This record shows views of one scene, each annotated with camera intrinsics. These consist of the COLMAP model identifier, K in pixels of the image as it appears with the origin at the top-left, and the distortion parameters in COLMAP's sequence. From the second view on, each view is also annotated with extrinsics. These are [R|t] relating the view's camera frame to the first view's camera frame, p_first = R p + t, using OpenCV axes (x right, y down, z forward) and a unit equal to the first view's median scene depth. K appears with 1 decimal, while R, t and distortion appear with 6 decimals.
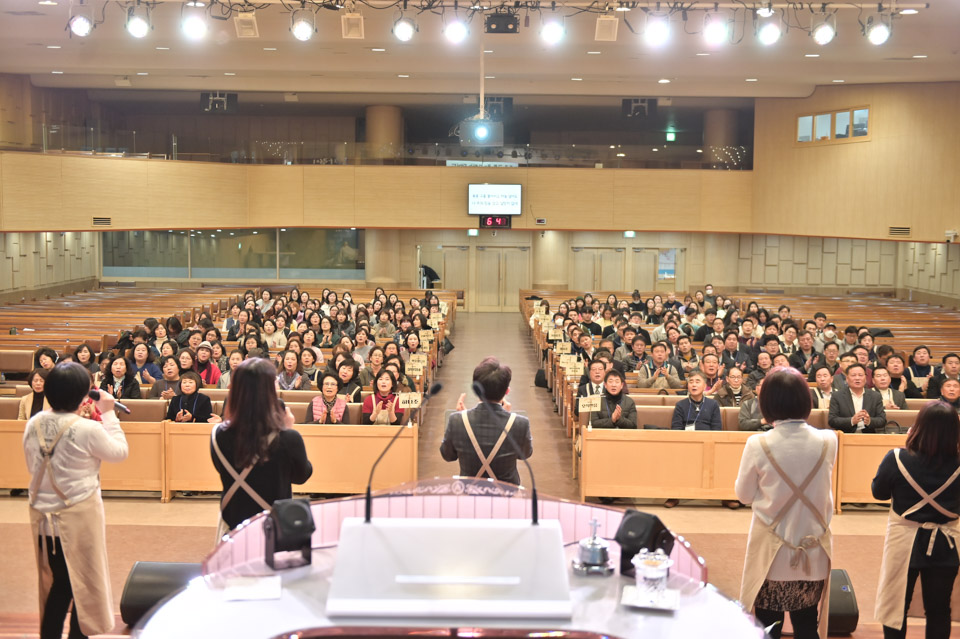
lens RADIAL K [[1044.7, 0, 468.9], [0, 1044.7, 322.6], [0, 0, 1]] dist [-0.004264, -0.000858]
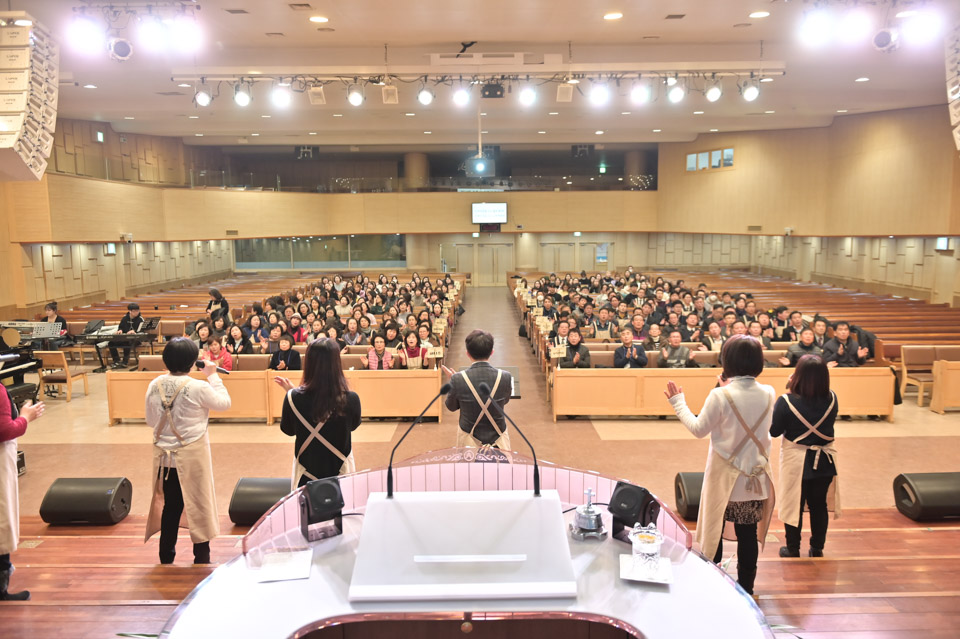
lens RADIAL K [[658.8, 0, 480.0], [0, 658.8, 319.5], [0, 0, 1]] dist [-0.005634, -0.001841]
pose [[0.999729, -0.021946, 0.007713, -0.000035], [0.021604, 0.998888, 0.041900, -0.003628], [-0.008624, -0.041722, 0.999092, 0.035211]]
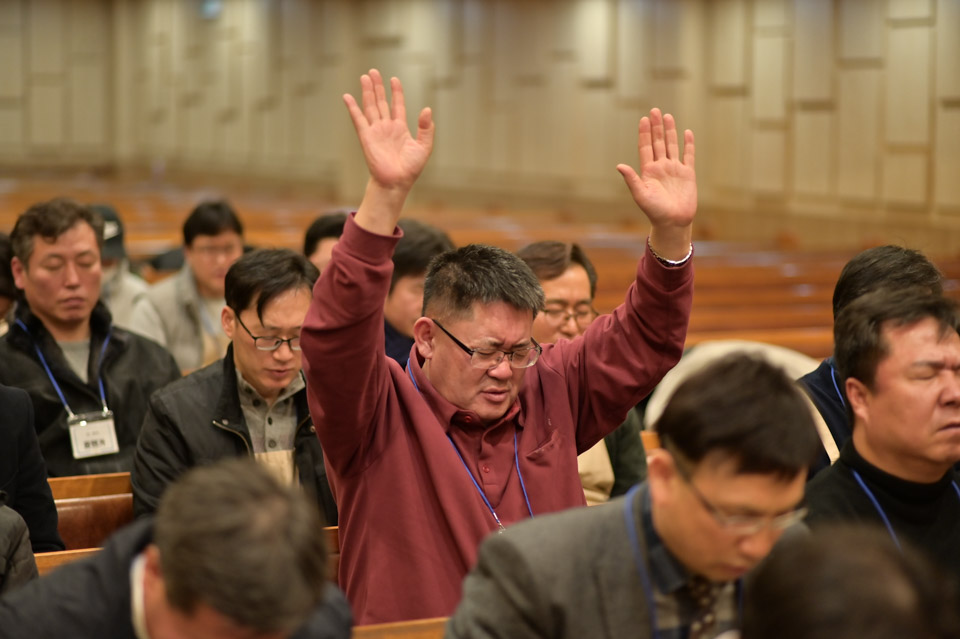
lens RADIAL K [[2264.7, 0, 480.0], [0, 2264.7, 319.5], [0, 0, 1]] dist [-0.081506, -0.263610]
pose [[0.822724, -0.041162, 0.566949, 0.112719], [0.036550, 0.999142, 0.019501, 0.013432], [-0.567265, 0.004678, 0.823522, 0.427233]]
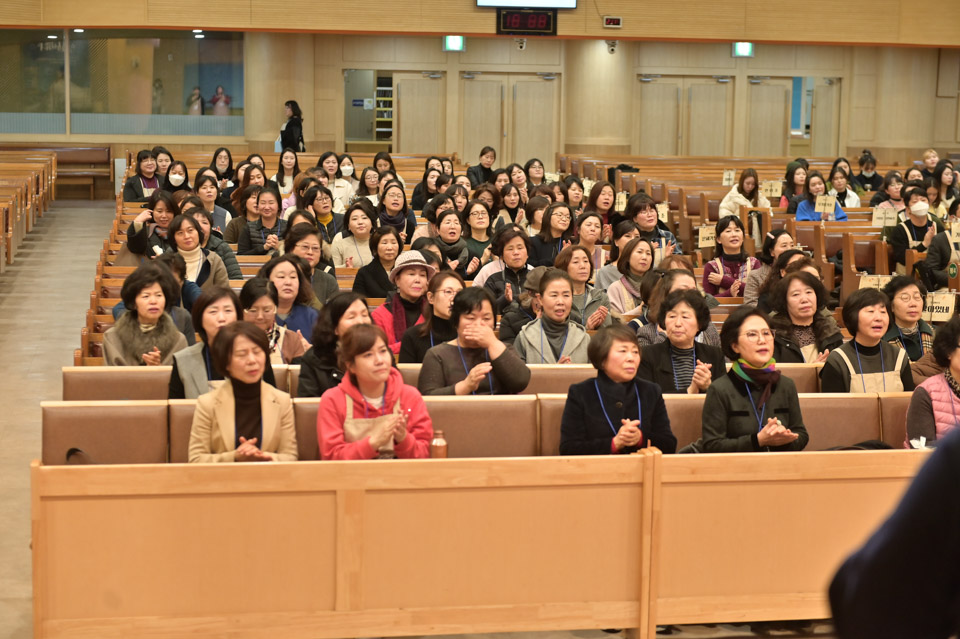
lens RADIAL K [[1801.5, 0, 480.0], [0, 1801.5, 319.5], [0, 0, 1]] dist [0.026577, 0.047107]
pose [[0.981519, -0.018628, 0.190458, -0.208944], [0.008673, 0.998558, 0.052970, 0.003601], [-0.191170, -0.050339, 0.980265, 0.151969]]
